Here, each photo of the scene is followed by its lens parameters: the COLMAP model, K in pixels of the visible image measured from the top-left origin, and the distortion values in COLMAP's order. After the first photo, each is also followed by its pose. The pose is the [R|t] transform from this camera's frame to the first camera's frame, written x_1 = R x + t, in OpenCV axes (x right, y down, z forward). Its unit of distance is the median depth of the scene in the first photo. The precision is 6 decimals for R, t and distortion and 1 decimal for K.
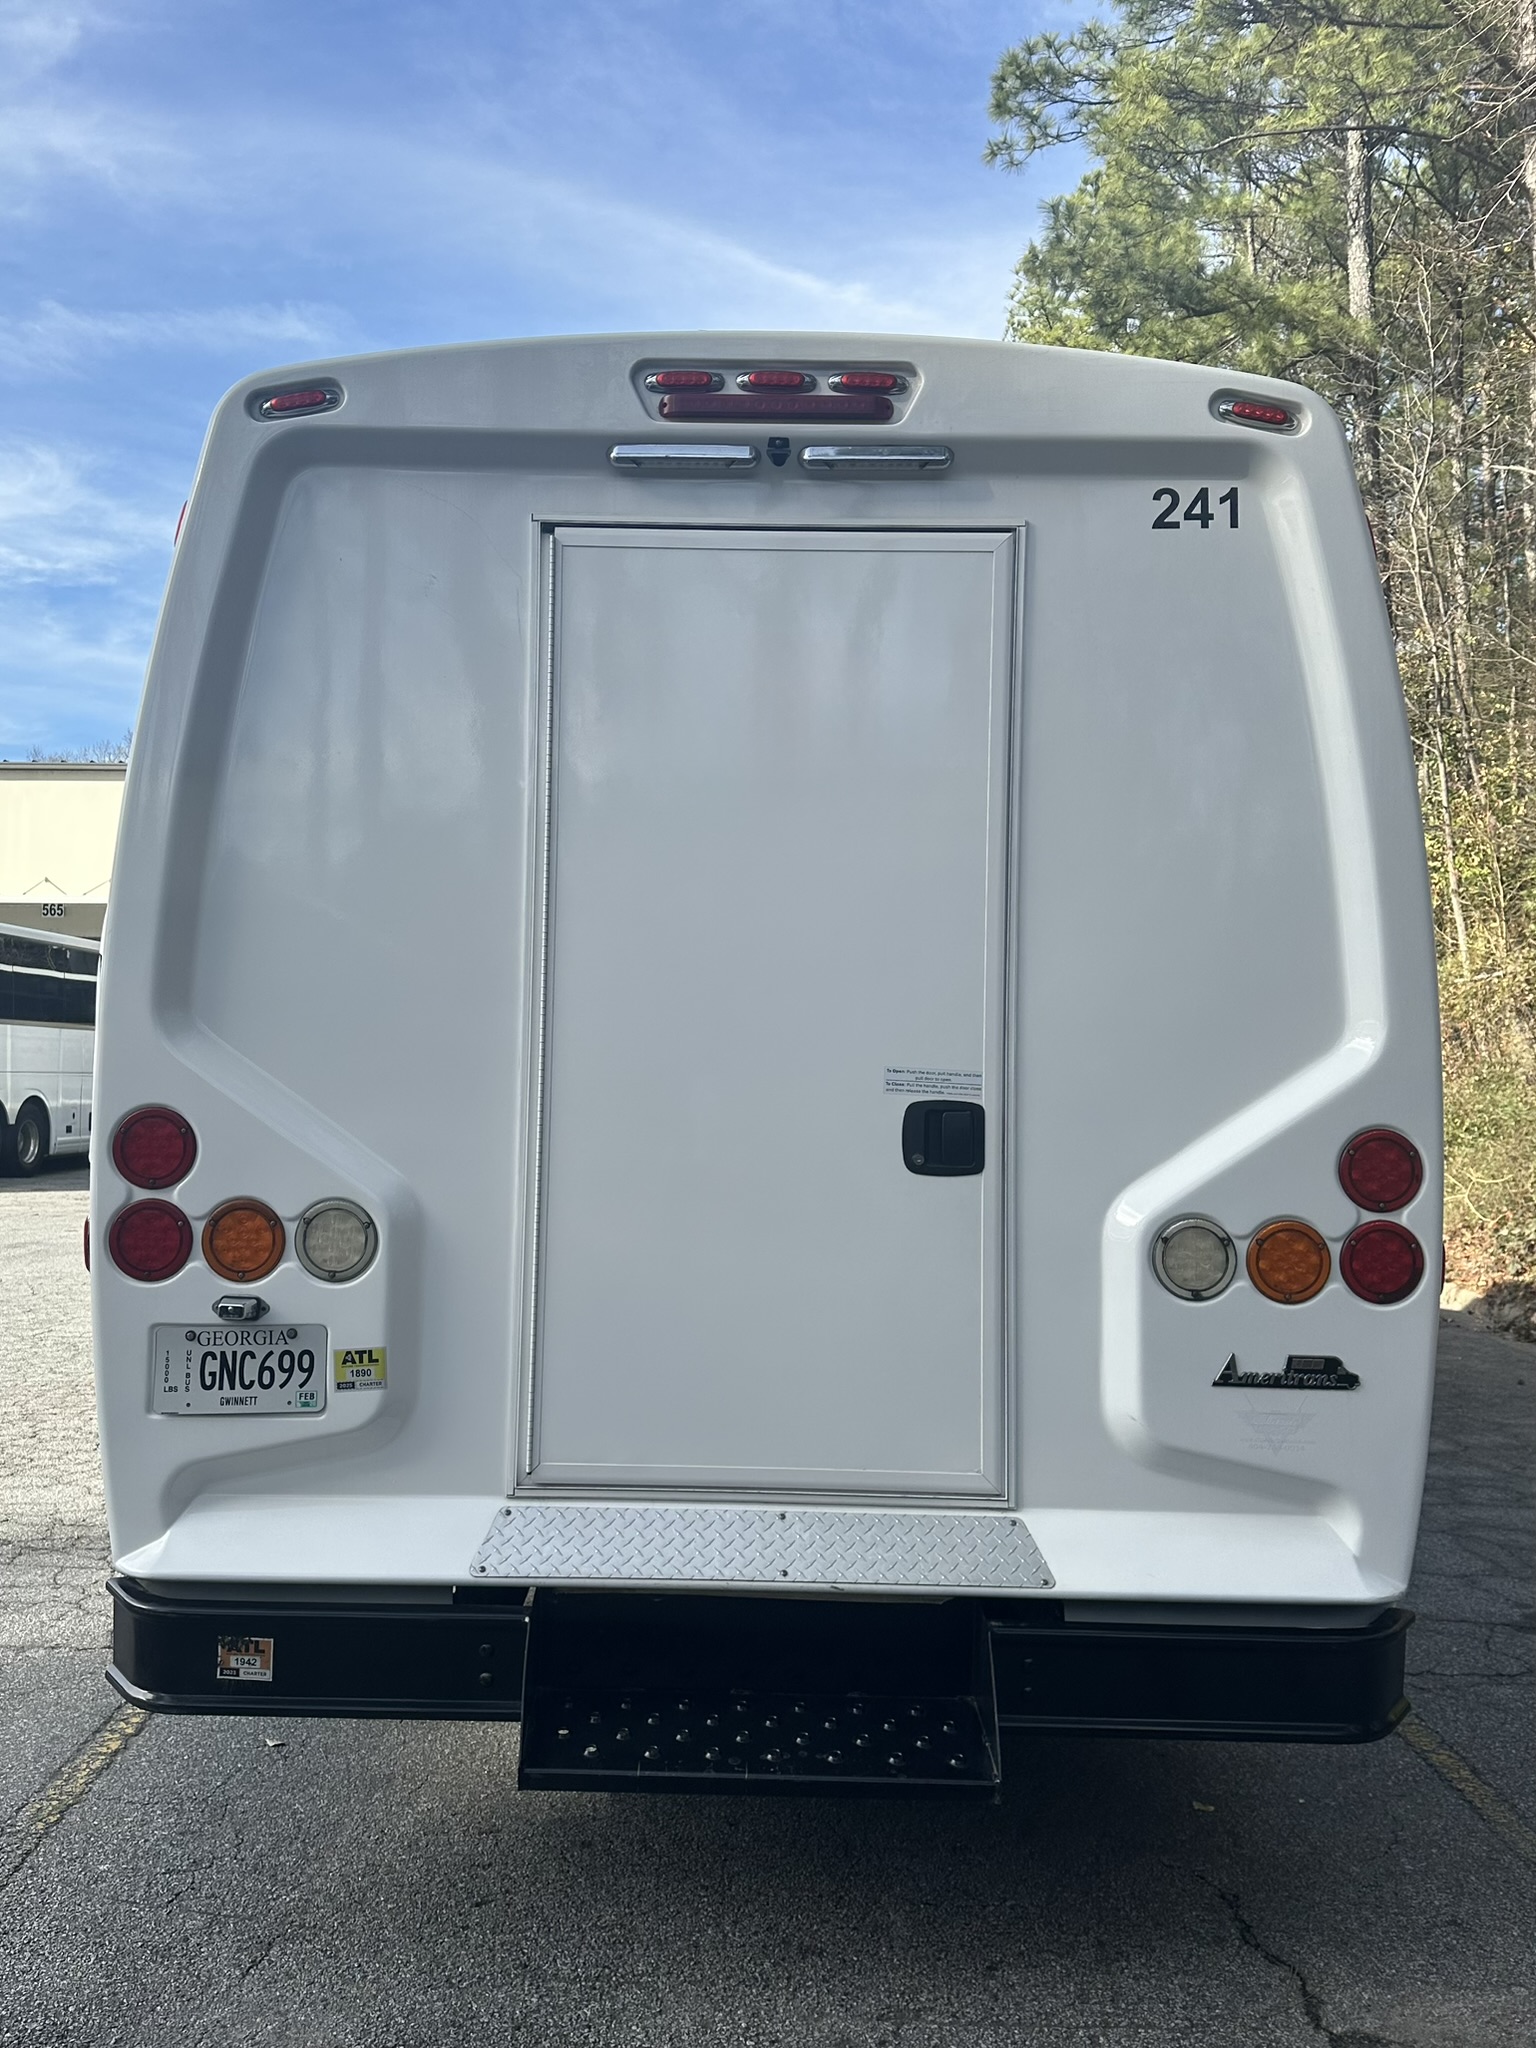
lens RADIAL K [[1645.7, 0, 714.2], [0, 1645.7, 1038.2], [0, 0, 1]] dist [0.148528, -0.223441]
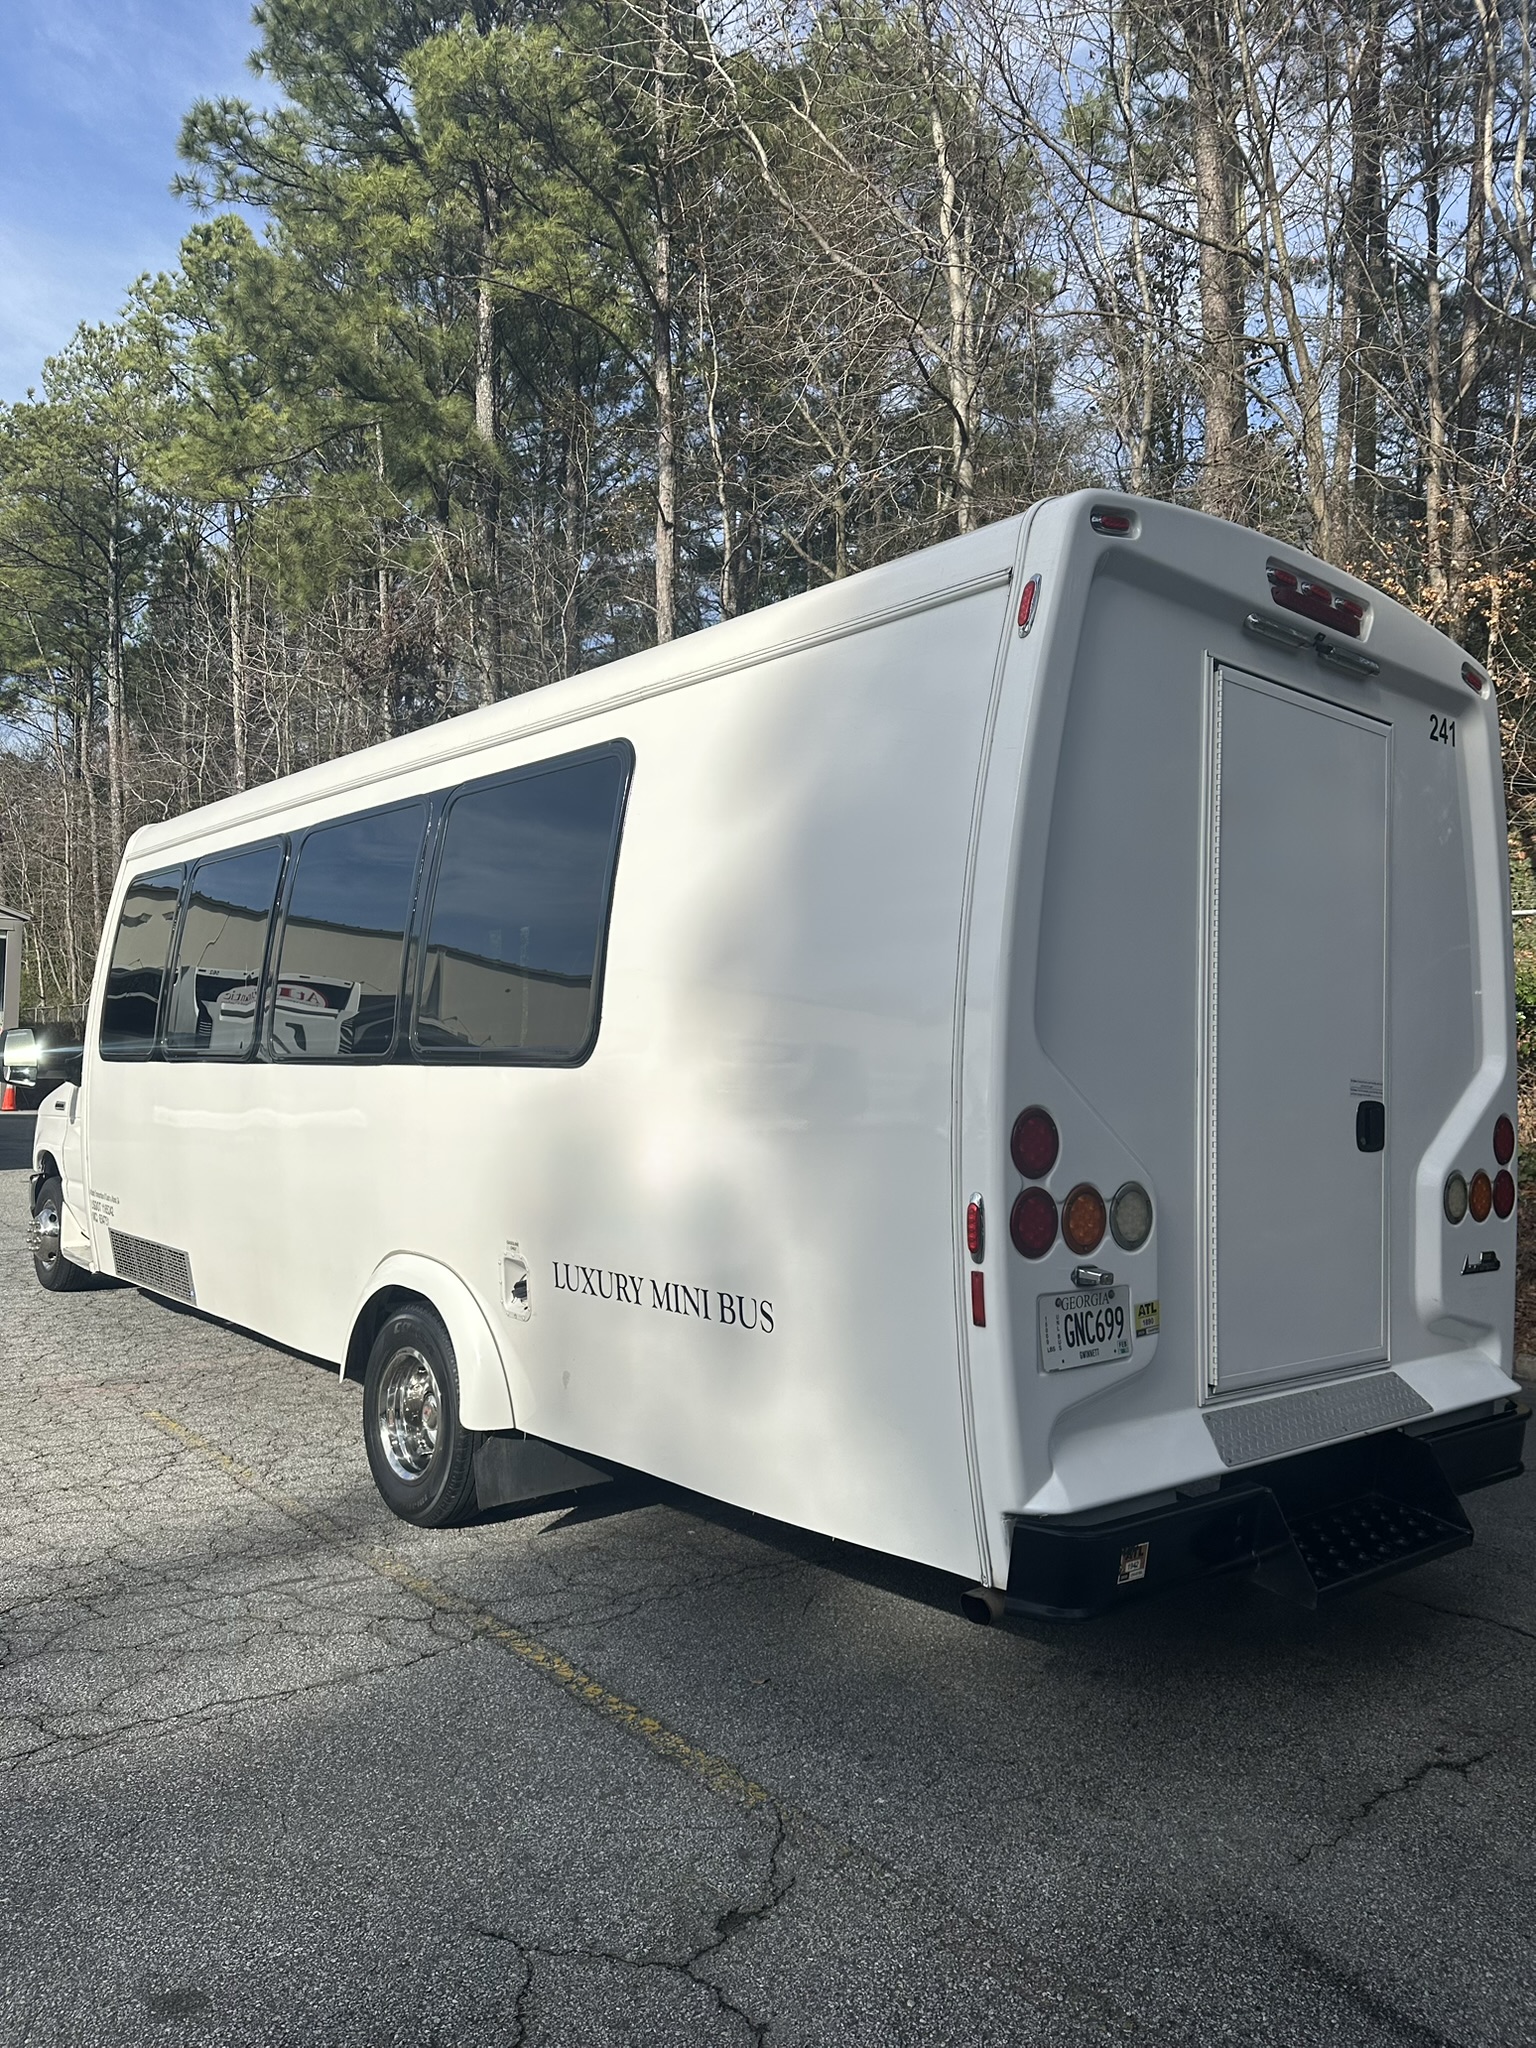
lens RADIAL K [[1455.8, 0, 768.0], [0, 1455.8, 1024.0], [0, 0, 1]] dist [0.005111, -0.001262]
pose [[0.761312, 0.032432, 0.647574, -1.133524], [-0.036033, 0.999321, -0.007687, -0.001434], [-0.647383, -0.017482, 0.761964, 0.359439]]
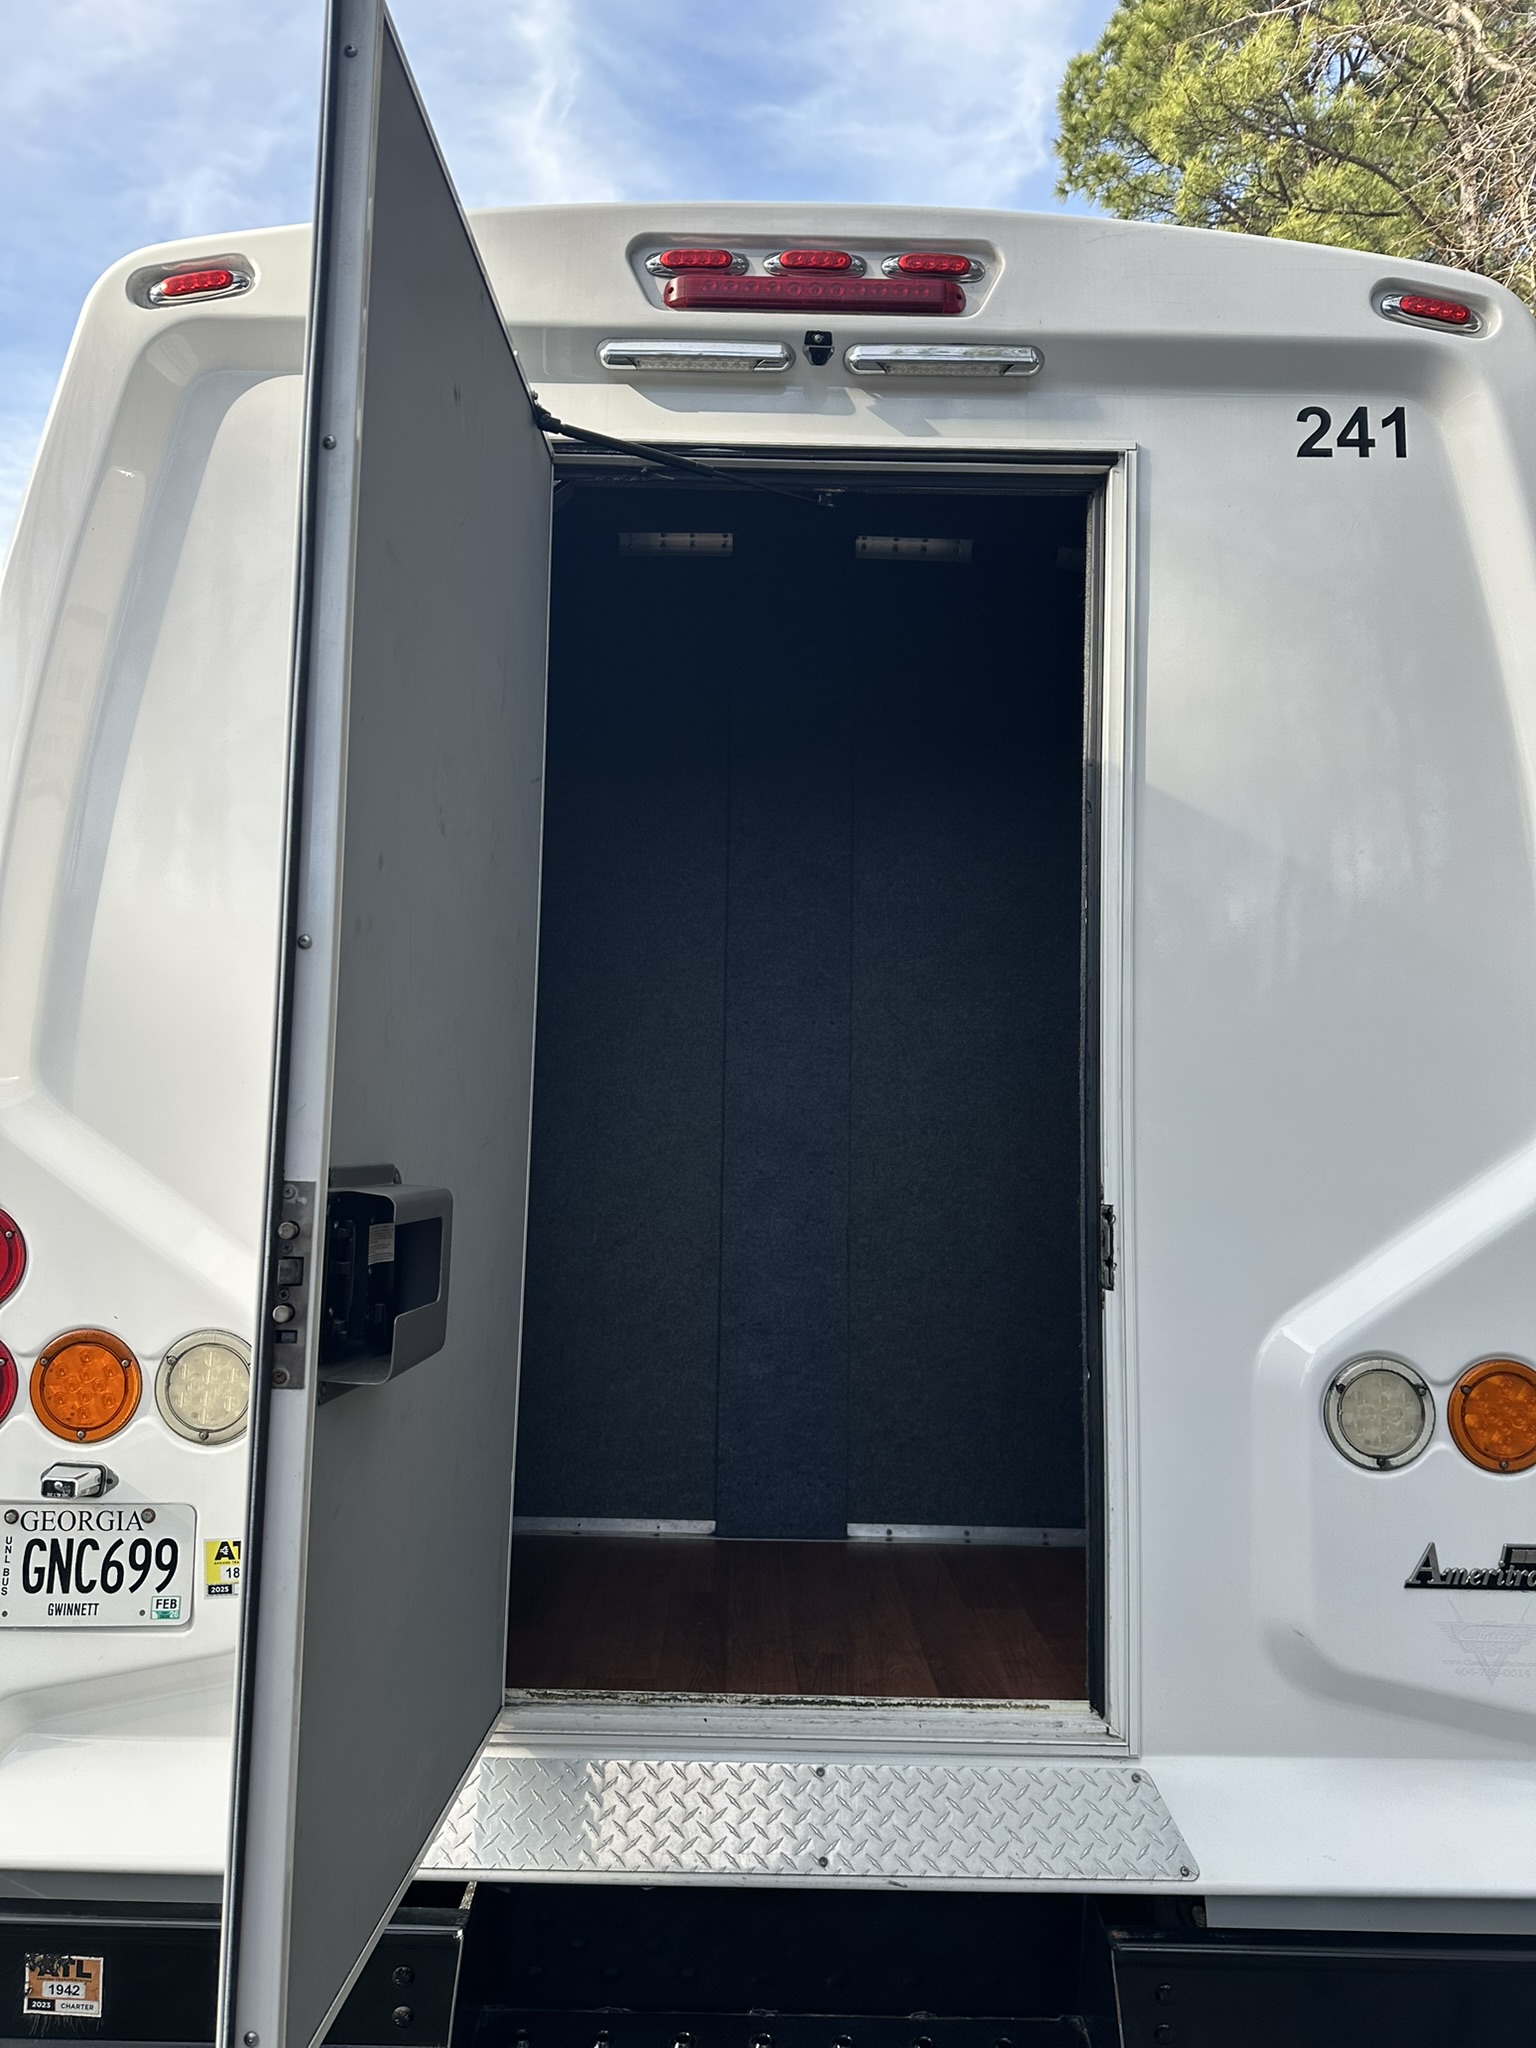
lens RADIAL K [[1414.5, 0, 776.7], [0, 1414.5, 1016.8], [0, 0, 1]] dist [-0.003069, -0.001621]
pose [[0.999937, 0.004124, 0.010444, 0.014058], [-0.003630, 0.998893, -0.046891, -0.012717], [-0.010626, 0.046851, 0.998845, 0.369117]]
